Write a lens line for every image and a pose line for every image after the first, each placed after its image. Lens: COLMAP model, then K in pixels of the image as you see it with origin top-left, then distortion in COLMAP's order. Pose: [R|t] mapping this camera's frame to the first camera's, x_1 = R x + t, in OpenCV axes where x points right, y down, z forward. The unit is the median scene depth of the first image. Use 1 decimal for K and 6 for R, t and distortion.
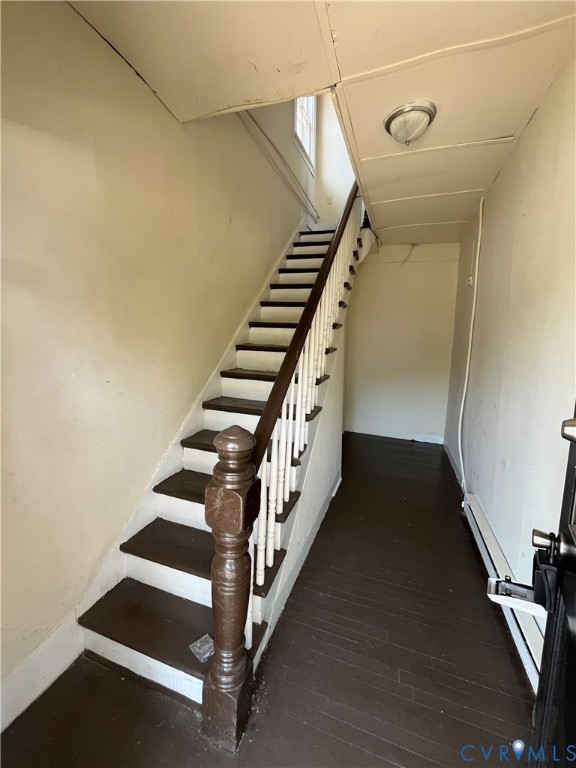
lens RADIAL K [[309.5, 0, 288.5], [0, 309.5, 376.0], [0, 0, 1]] dist [-0.000515, 0.001364]
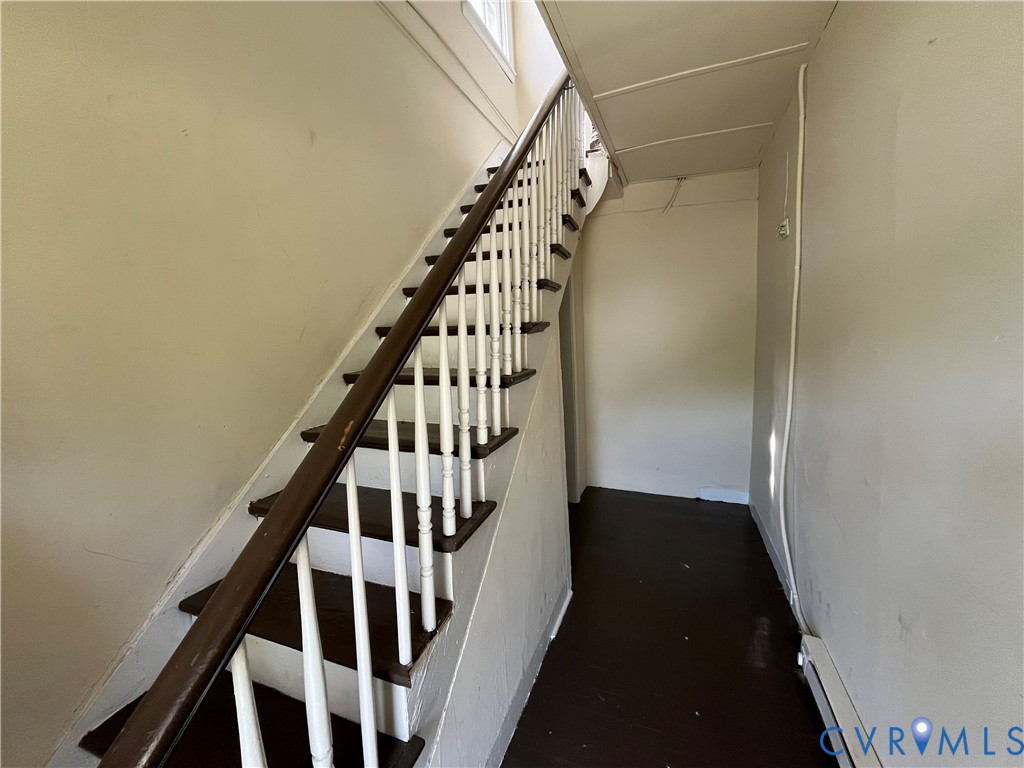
lens RADIAL K [[412.7, 0, 514.4], [0, 412.7, 386.3], [0, 0, 1]] dist [-0.000515, 0.001364]
pose [[0.997890, -0.055694, -0.033372, 0.108940], [0.055723, 0.998446, -0.000057, -0.049024], [0.033323, -0.001802, 0.999443, 0.235332]]
